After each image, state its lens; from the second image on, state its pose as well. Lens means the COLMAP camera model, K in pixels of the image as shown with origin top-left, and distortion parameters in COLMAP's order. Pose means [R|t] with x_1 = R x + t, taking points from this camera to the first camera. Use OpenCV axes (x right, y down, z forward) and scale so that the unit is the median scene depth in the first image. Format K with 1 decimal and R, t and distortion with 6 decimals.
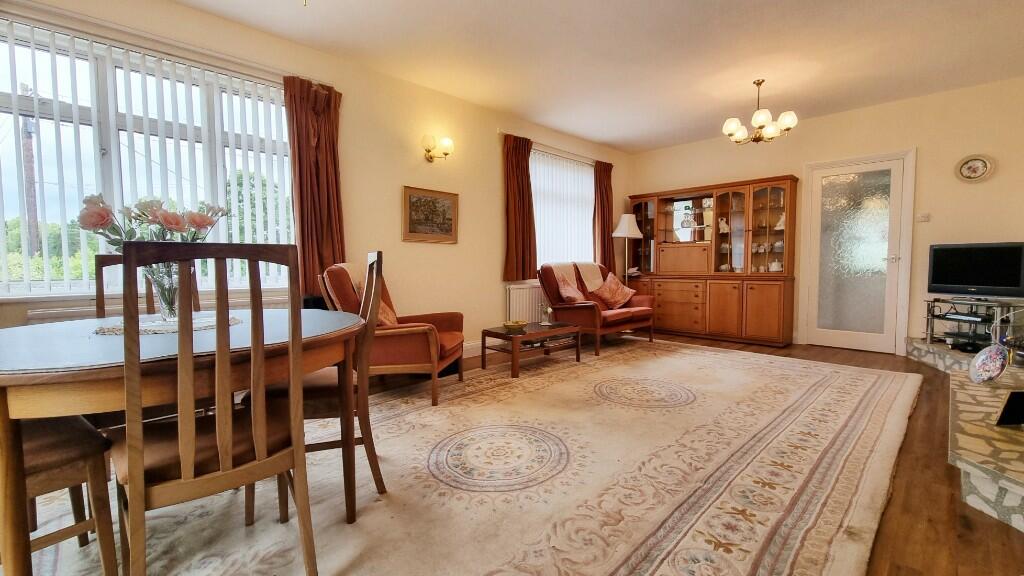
lens RADIAL K [[429.0, 0, 517.4], [0, 429.0, 288.6], [0, 0, 1]] dist [-0.000445, 0.000114]
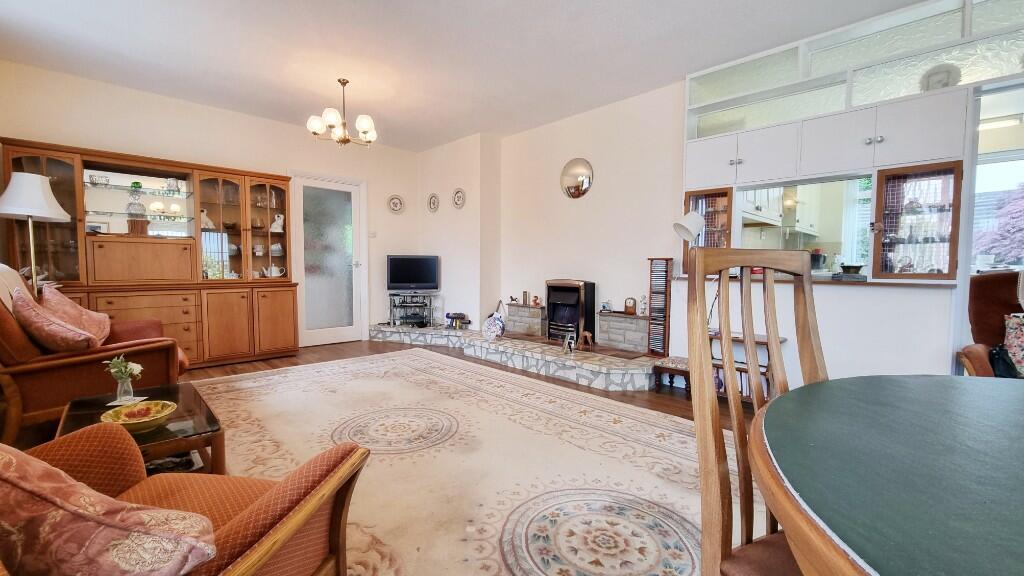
lens RADIAL K [[417.3, 0, 512.0], [0, 417.3, 288.0], [0, 0, 1]] dist [0.000112, 0.000037]
pose [[0.015791, -0.046458, 0.998795, -0.456206], [0.051967, 0.997608, 0.045581, -0.045249], [-0.998524, 0.051184, 0.018167, 0.721686]]
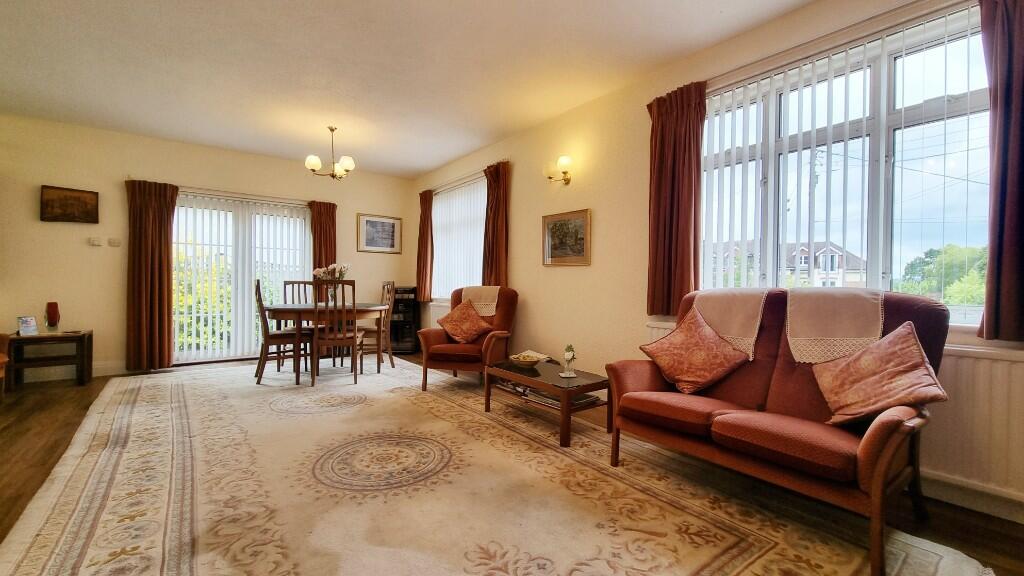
lens RADIAL K [[429.0, 0, 517.4], [0, 429.0, 288.6], [0, 0, 1]] dist [-0.000445, 0.000114]
pose [[-0.127341, 0.009394, -0.991814, 0.955346], [-0.064654, 0.997750, 0.017751, -0.080393], [0.989750, 0.066385, -0.126447, 1.243444]]
